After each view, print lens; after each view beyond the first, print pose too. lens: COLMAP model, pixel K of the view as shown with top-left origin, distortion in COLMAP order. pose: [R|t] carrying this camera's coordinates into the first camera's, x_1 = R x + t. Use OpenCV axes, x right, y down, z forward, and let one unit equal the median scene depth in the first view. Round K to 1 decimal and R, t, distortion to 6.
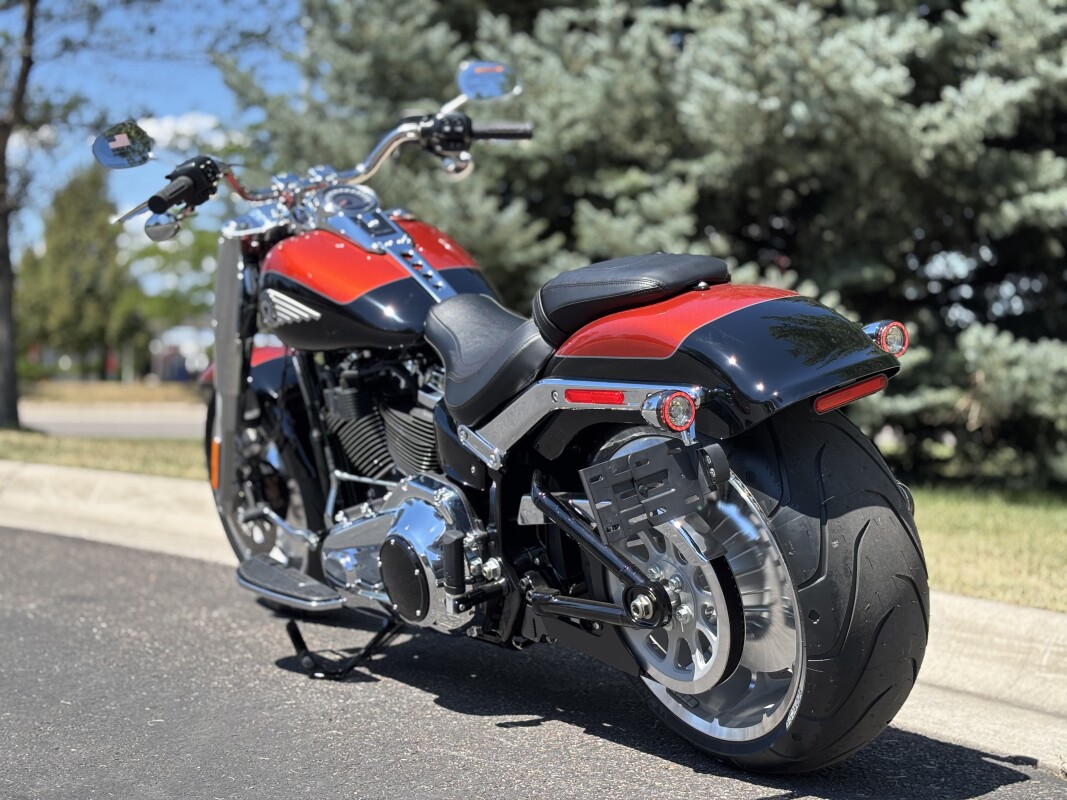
lens RADIAL K [[1634.3, 0, 531.9], [0, 1634.3, 389.1], [0, 0, 1]] dist [0.109215, 0.000000]
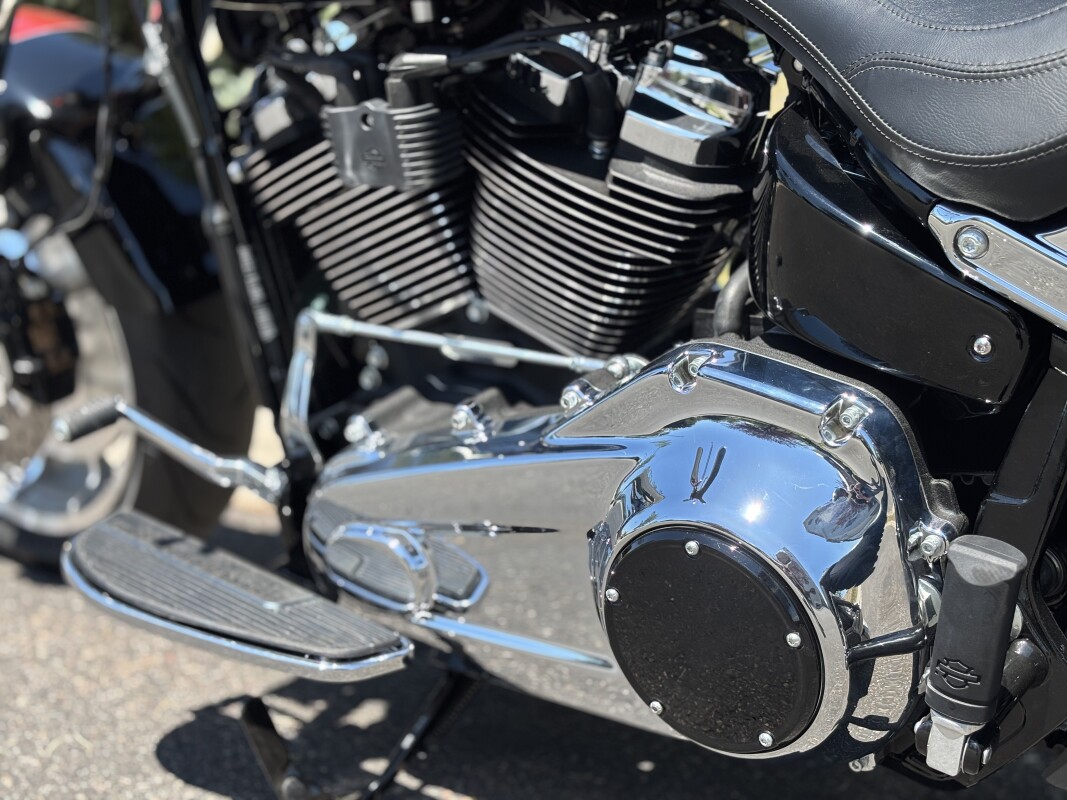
lens RADIAL K [[1634.3, 0, 530.3], [0, 1634.3, 399.3], [0, 0, 1]] dist [0.109215, 0.000000]
pose [[0.951662, -0.037220, 0.304884, -0.233493], [-0.012629, 0.987050, 0.159916, 0.006899], [-0.306888, -0.156036, 0.938868, 0.718590]]
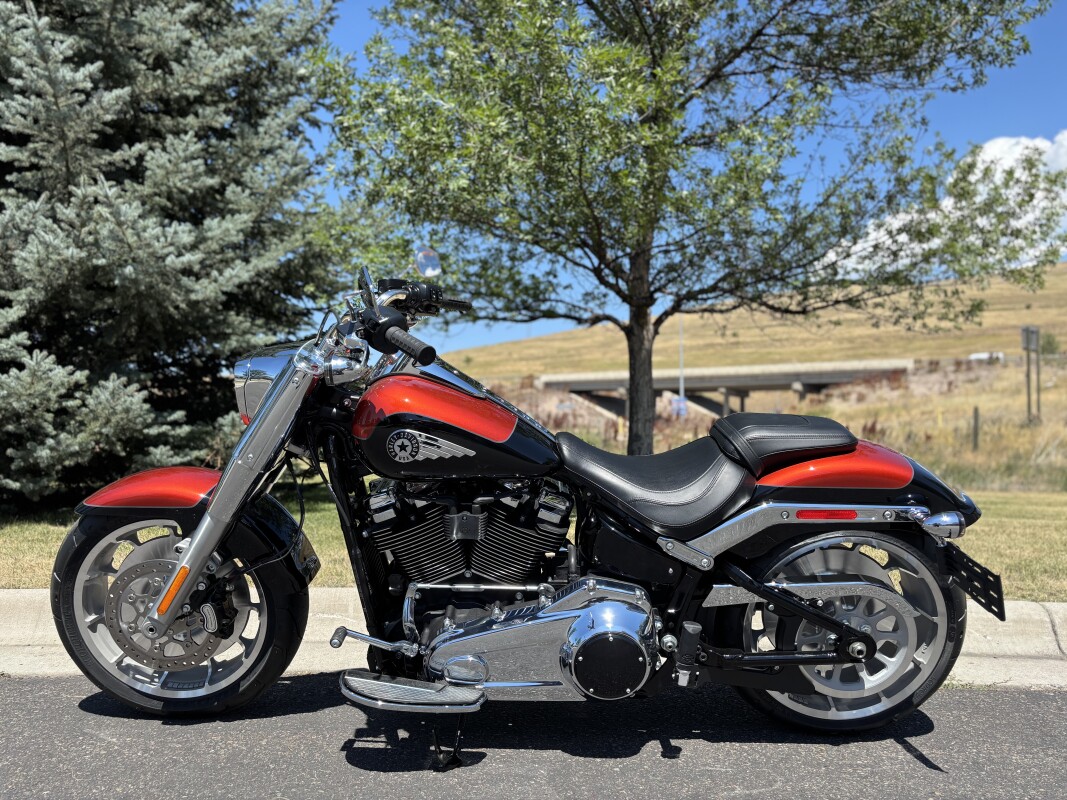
lens RADIAL K [[821.9, 0, 536.8], [0, 821.9, 397.9], [0, 0, 1]] dist [0.017579, 0.017020]
pose [[0.589463, -0.000242, 0.807796, -0.649632], [0.016440, 0.999796, -0.011697, -0.086676], [-0.807628, 0.020175, 0.589347, 0.704642]]
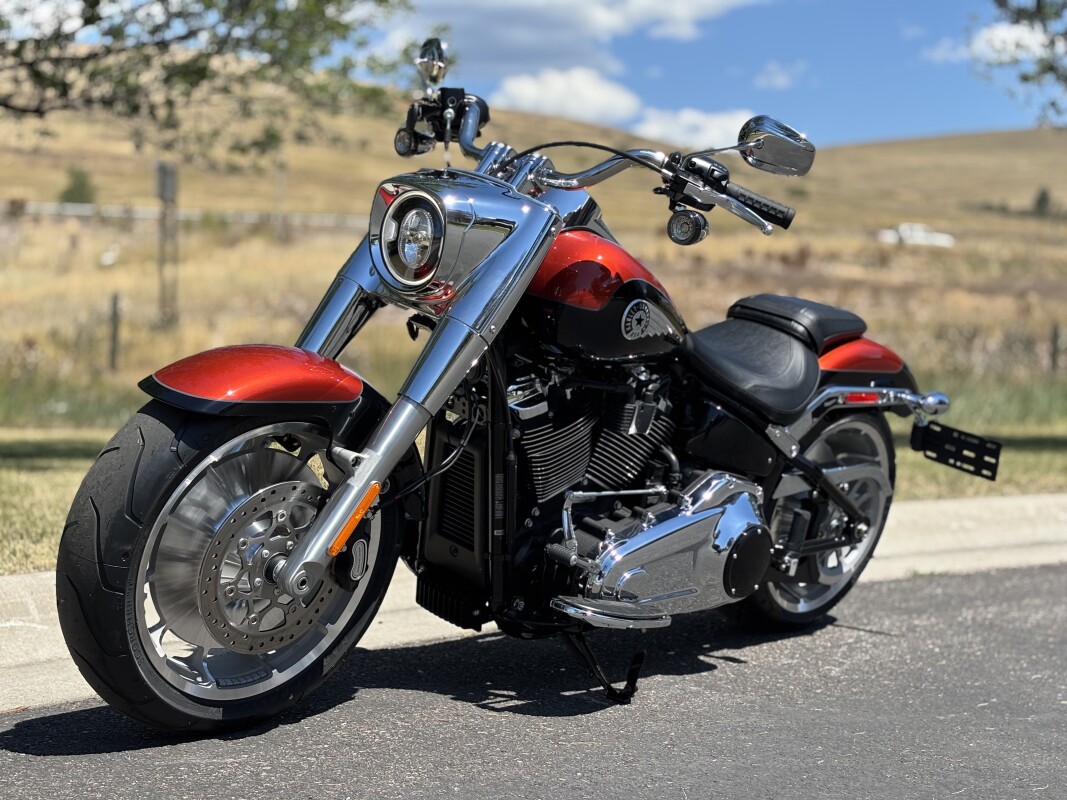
lens RADIAL K [[1634.3, 0, 534.1], [0, 1634.3, 399.2], [0, 0, 1]] dist [0.109215, 0.000000]
pose [[-0.212690, -0.062683, 0.975107, -1.217950], [-0.020894, 0.998004, 0.059598, -0.069057], [-0.976896, -0.007698, -0.213575, 1.453974]]
